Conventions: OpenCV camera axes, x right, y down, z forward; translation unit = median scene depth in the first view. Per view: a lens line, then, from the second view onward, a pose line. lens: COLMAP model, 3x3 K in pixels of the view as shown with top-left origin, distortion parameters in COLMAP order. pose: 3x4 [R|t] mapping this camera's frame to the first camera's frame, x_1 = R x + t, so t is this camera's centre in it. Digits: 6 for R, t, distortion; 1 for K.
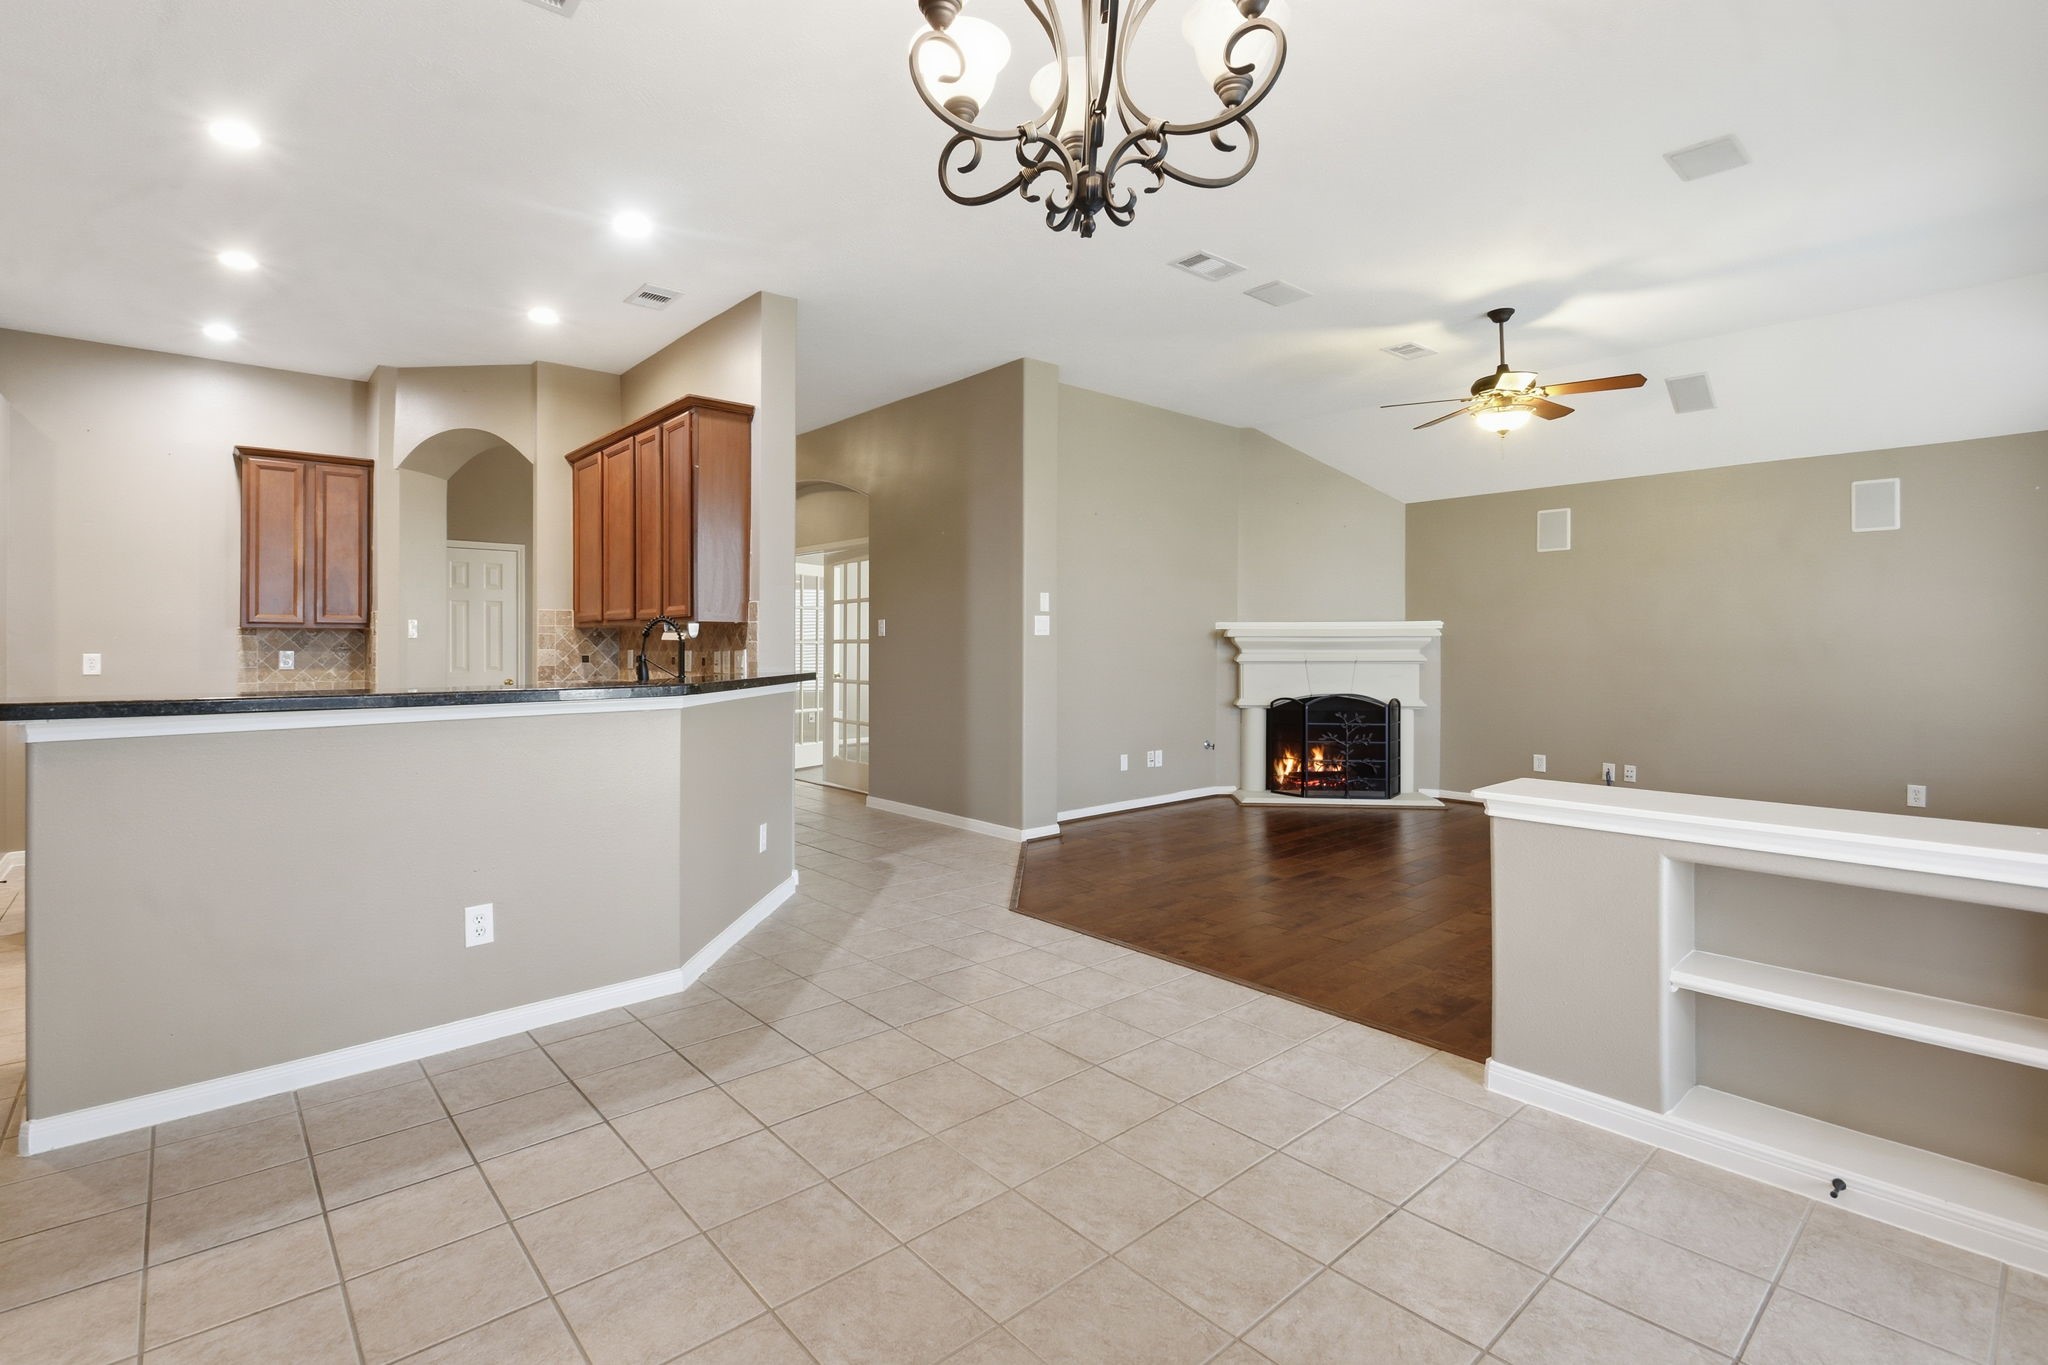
lens RADIAL K [[942.6, 0, 997.8], [0, 942.6, 647.2], [0, 0, 1]] dist [-0.003668, -0.000757]
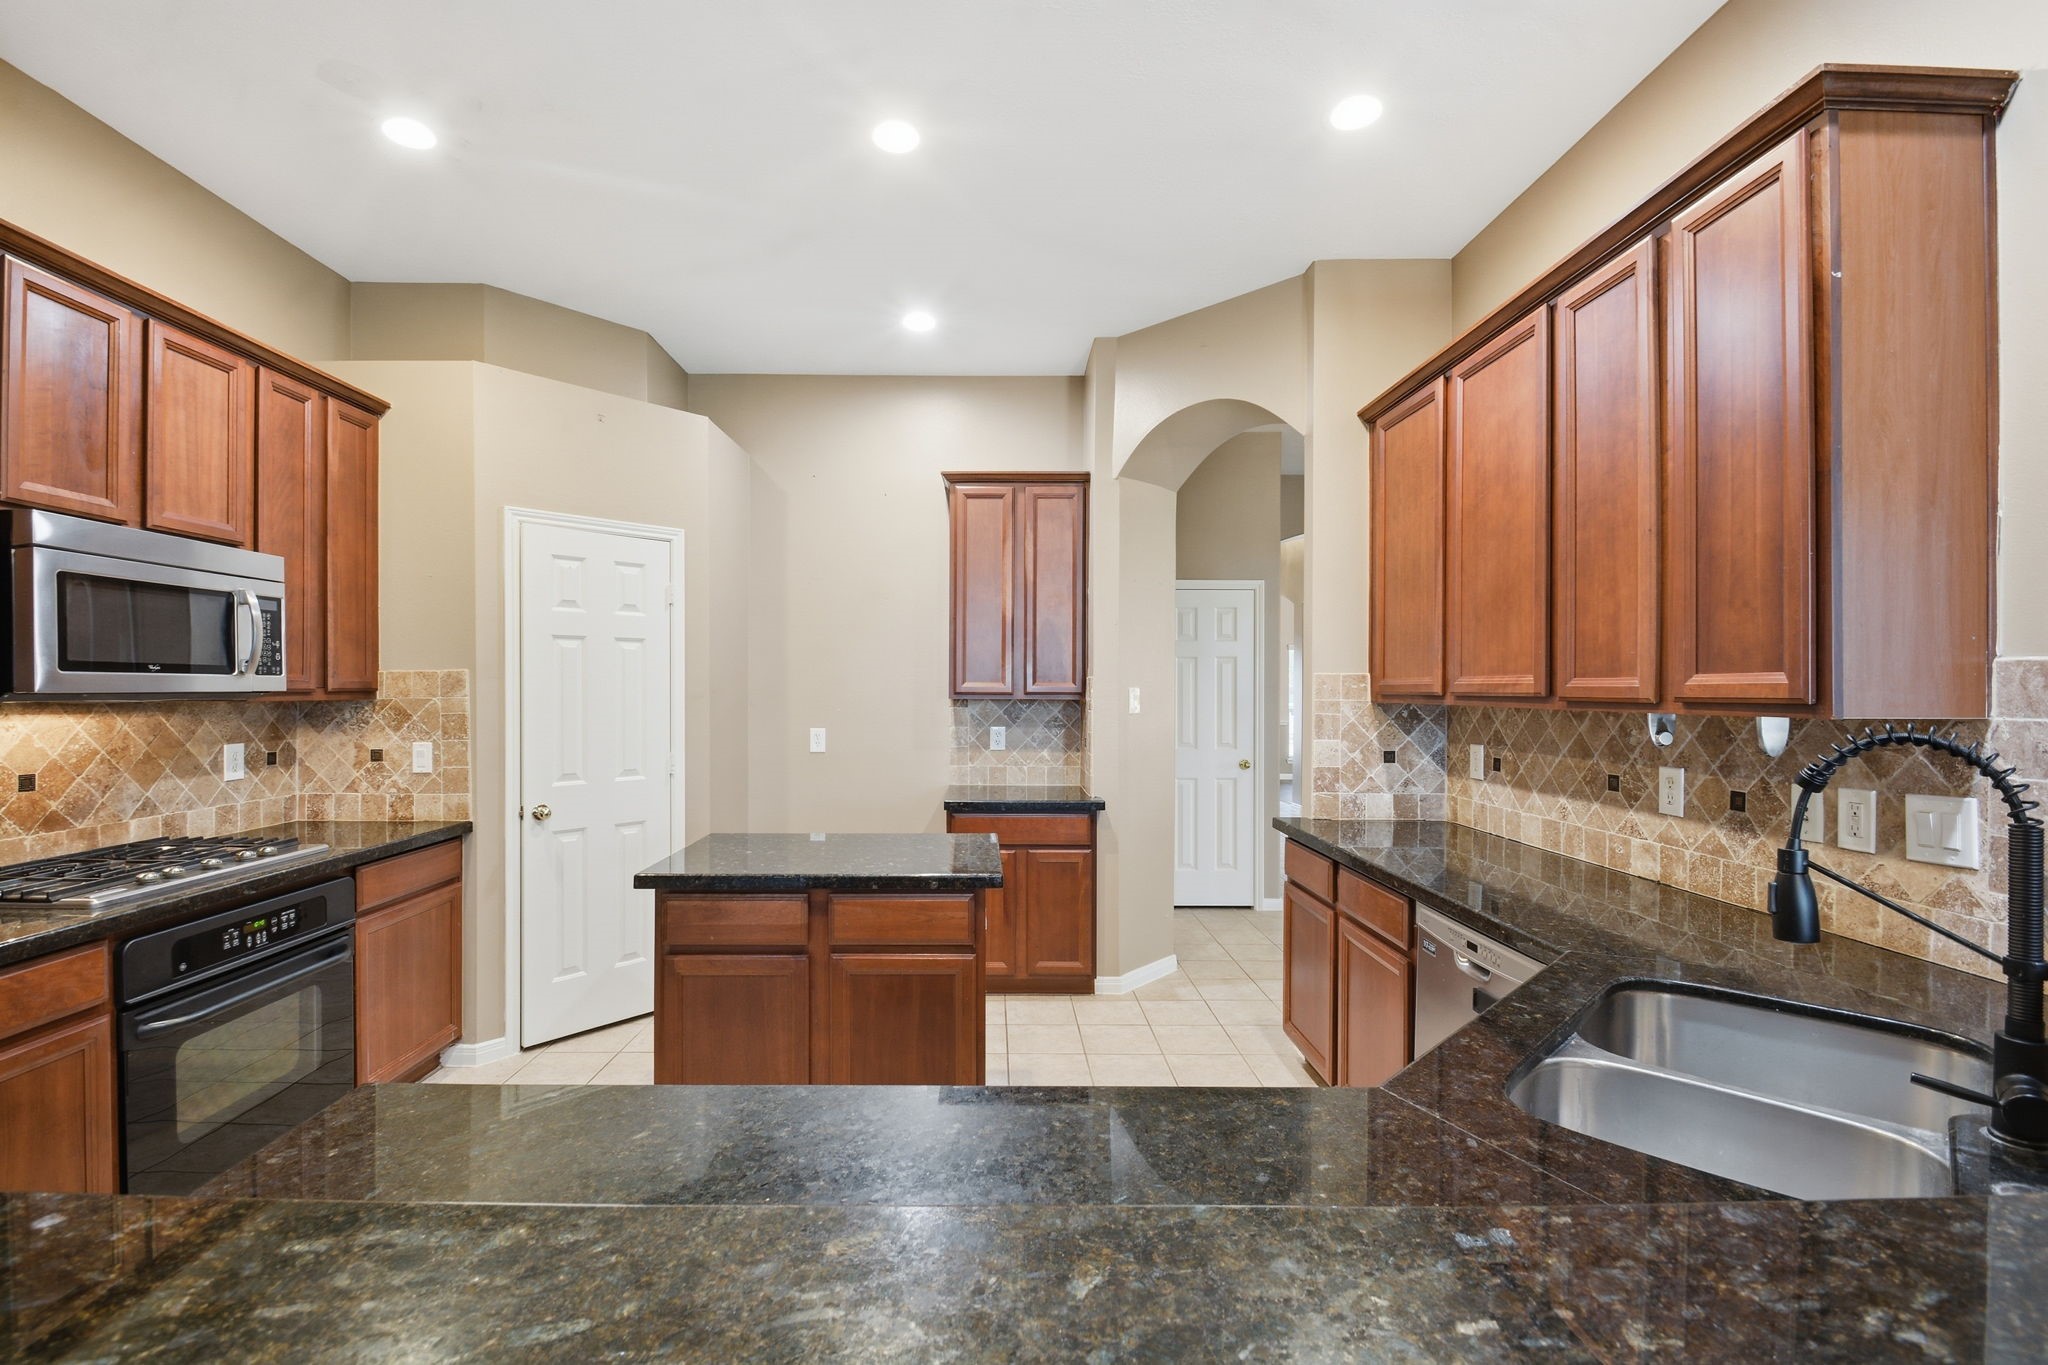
lens RADIAL K [[907.8, 0, 994.9], [0, 907.8, 677.3], [0, 0, 1]] dist [0.009565, -0.013267]
pose [[0.759158, -0.004303, -0.650892, -0.256608], [-0.005131, 0.999908, -0.012595, -0.028286], [0.650886, 0.012902, 0.759066, 0.412920]]
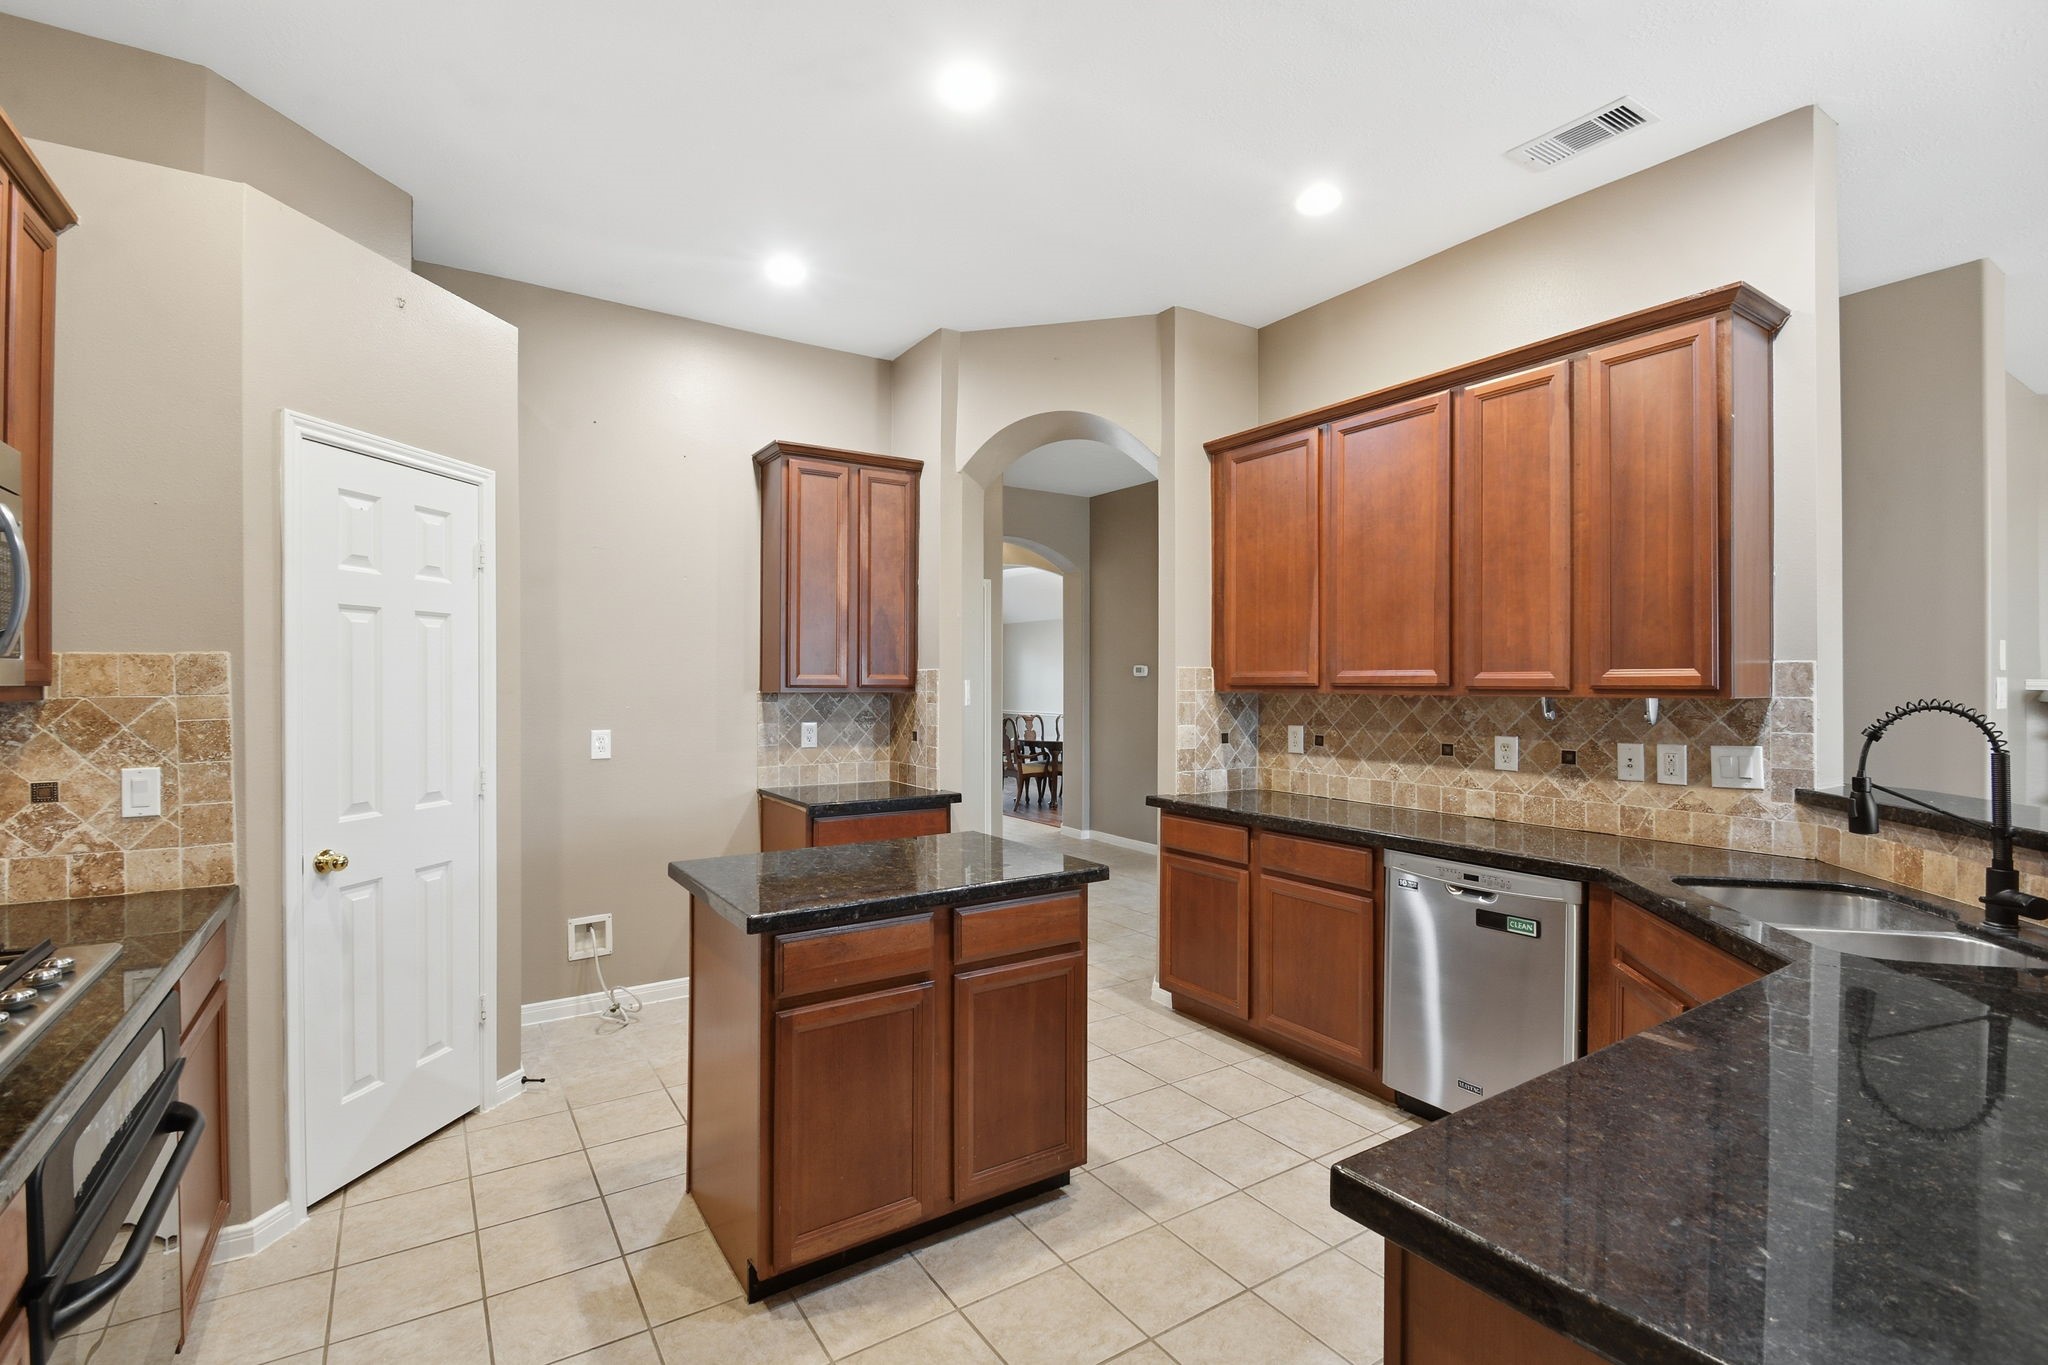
lens RADIAL K [[907.8, 0, 994.9], [0, 907.8, 677.3], [0, 0, 1]] dist [0.009565, -0.013267]
pose [[0.988906, 0.001588, -0.148537, -0.505899], [-0.002731, 0.999968, -0.007493, -0.026604], [0.148520, 0.007815, 0.988879, 0.314404]]
